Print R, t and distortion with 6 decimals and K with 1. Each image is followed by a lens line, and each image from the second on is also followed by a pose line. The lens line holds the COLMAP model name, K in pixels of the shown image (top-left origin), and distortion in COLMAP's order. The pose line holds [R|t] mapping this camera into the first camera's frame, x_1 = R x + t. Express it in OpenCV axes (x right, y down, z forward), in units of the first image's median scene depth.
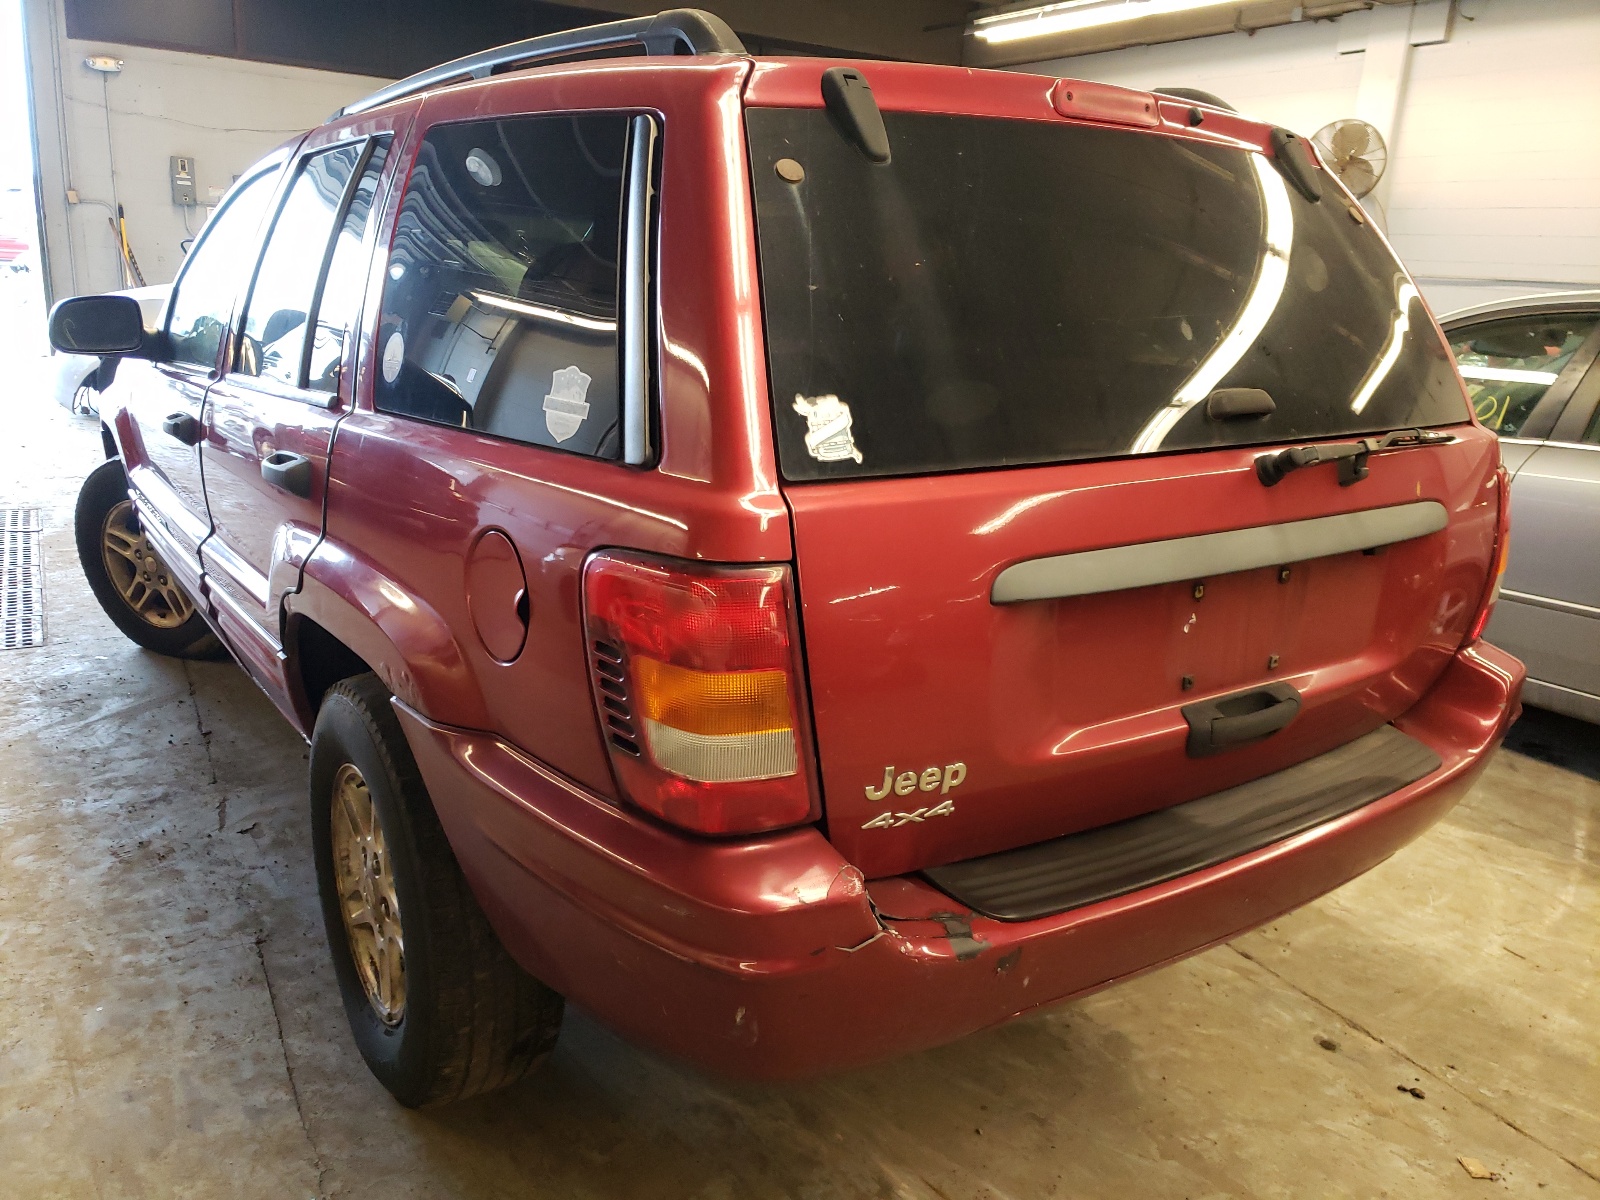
lens RADIAL K [[1283.8, 0, 826.1], [0, 1283.8, 596.3], [0, 0, 1]] dist [-0.005150, 0.055562]
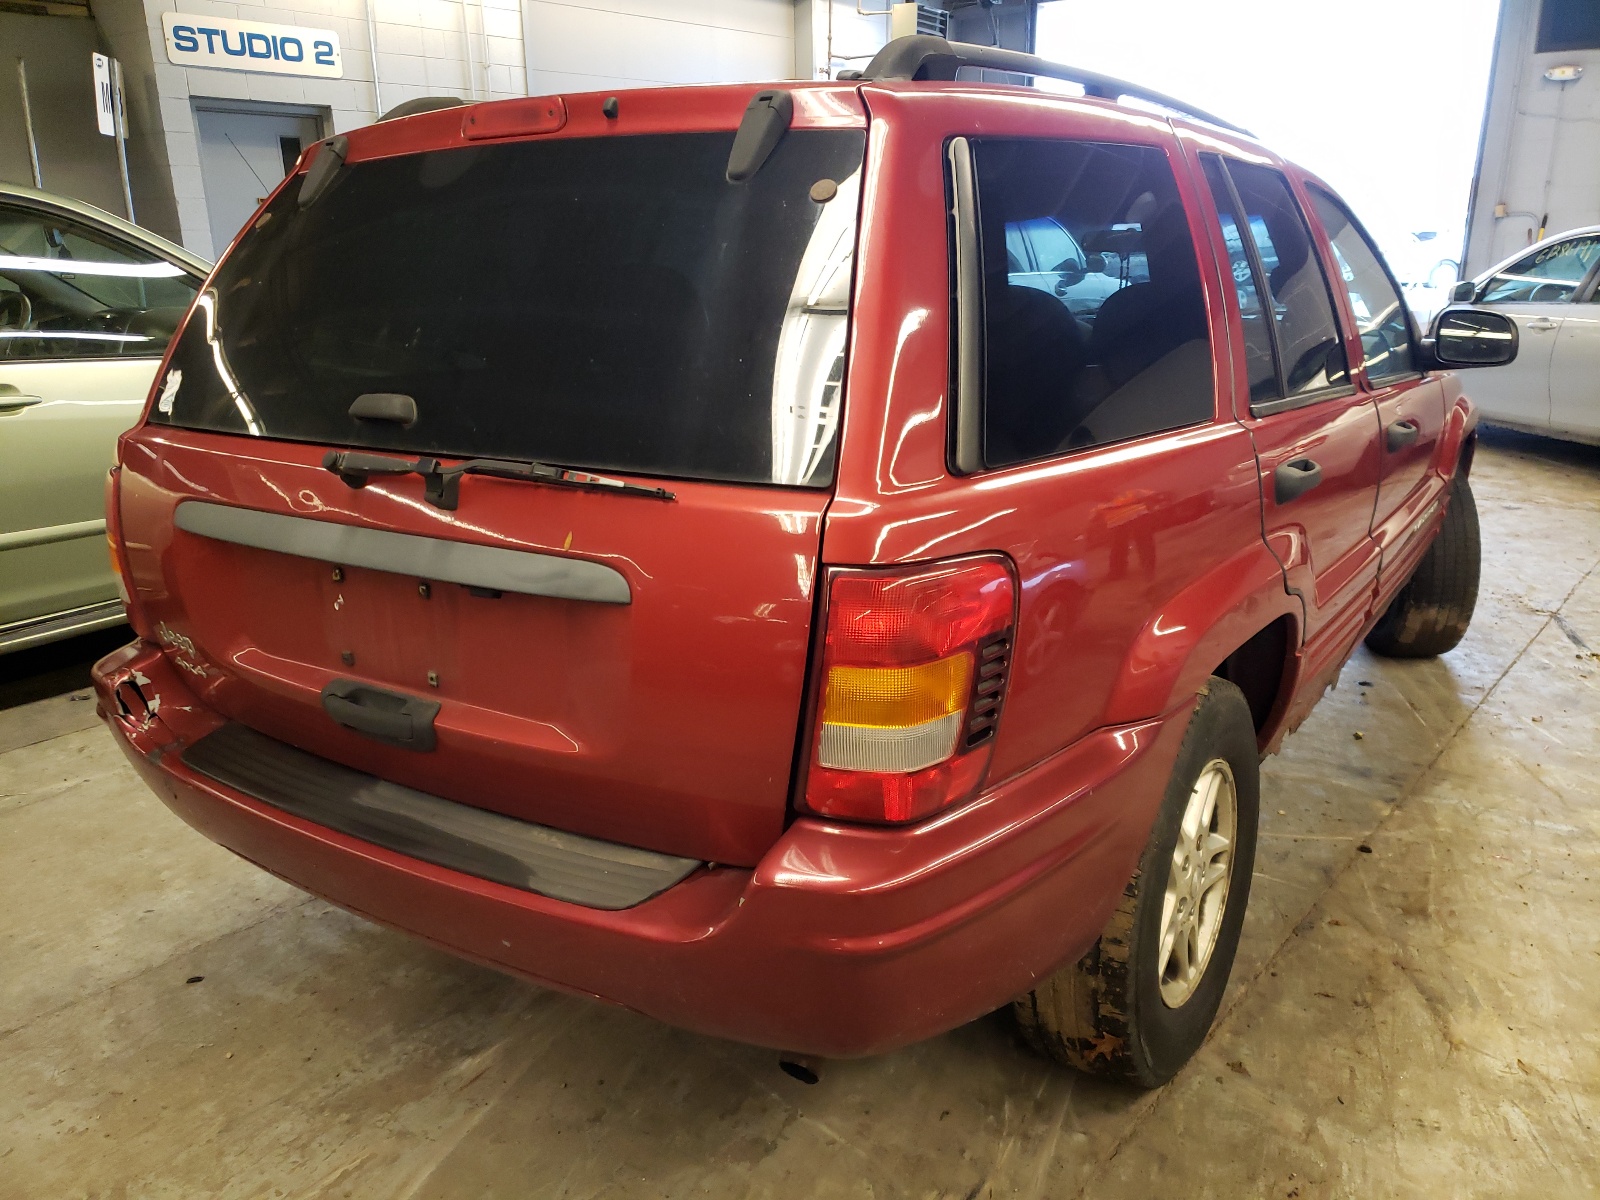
lens RADIAL K [[1283.8, 0, 826.1], [0, 1283.8, 596.3], [0, 0, 1]] dist [-0.005150, 0.055562]
pose [[0.359384, 0.203660, -0.910695, 1.131114], [-0.210414, 0.968449, 0.133540, -0.172548], [0.909158, 0.143631, 0.390898, 0.749850]]
